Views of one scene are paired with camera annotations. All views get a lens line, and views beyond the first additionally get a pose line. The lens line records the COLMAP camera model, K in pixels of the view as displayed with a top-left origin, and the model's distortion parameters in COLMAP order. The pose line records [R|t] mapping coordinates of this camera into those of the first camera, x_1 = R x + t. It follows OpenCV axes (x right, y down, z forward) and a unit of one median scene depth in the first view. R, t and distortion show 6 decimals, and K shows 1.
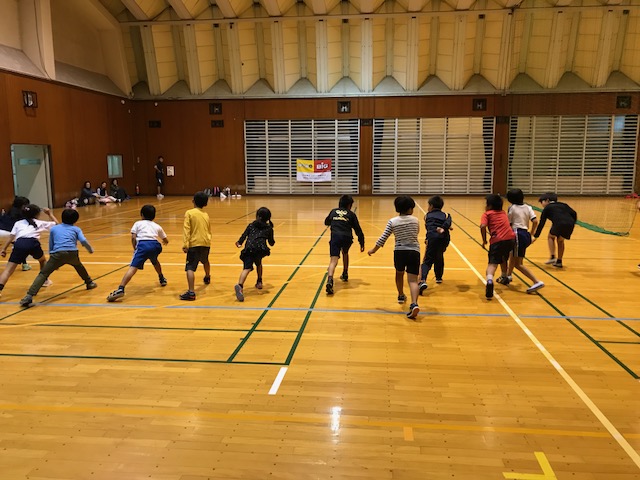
lens RADIAL K [[531.6, 0, 325.9], [0, 531.6, 234.9], [0, 0, 1]] dist [0.007490, -0.014608]
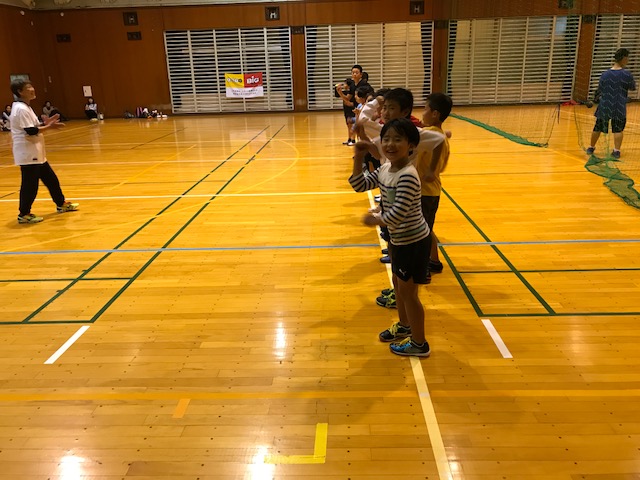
lens RADIAL K [[531.6, 0, 326.1], [0, 531.6, 238.6], [0, 0, 1]] dist [0.007490, -0.014608]
pose [[0.996563, -0.049197, 0.066646, 0.046154], [0.037787, 0.985939, 0.162780, -0.002740], [-0.073718, -0.159702, 0.984409, 0.026466]]
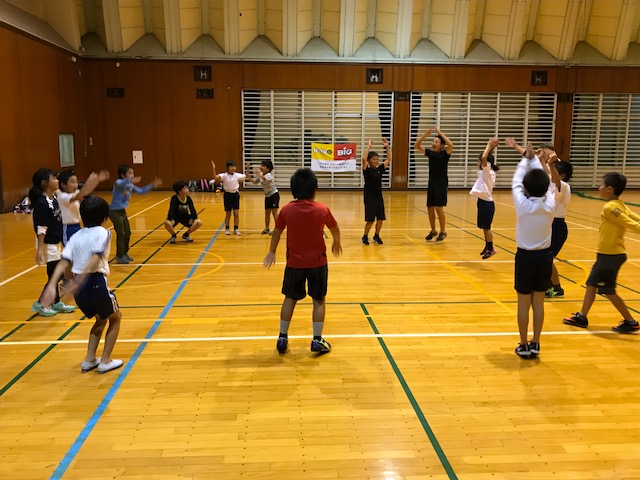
lens RADIAL K [[676.7, 0, 321.6], [0, 676.7, 239.2], [0, 0, 1]] dist [0.006558, 0.000000]
pose [[0.980718, -0.017461, 0.194648, -0.236485], [0.017843, 0.999841, -0.000209, -0.003000], [-0.194613, 0.003678, 0.980873, 0.044847]]
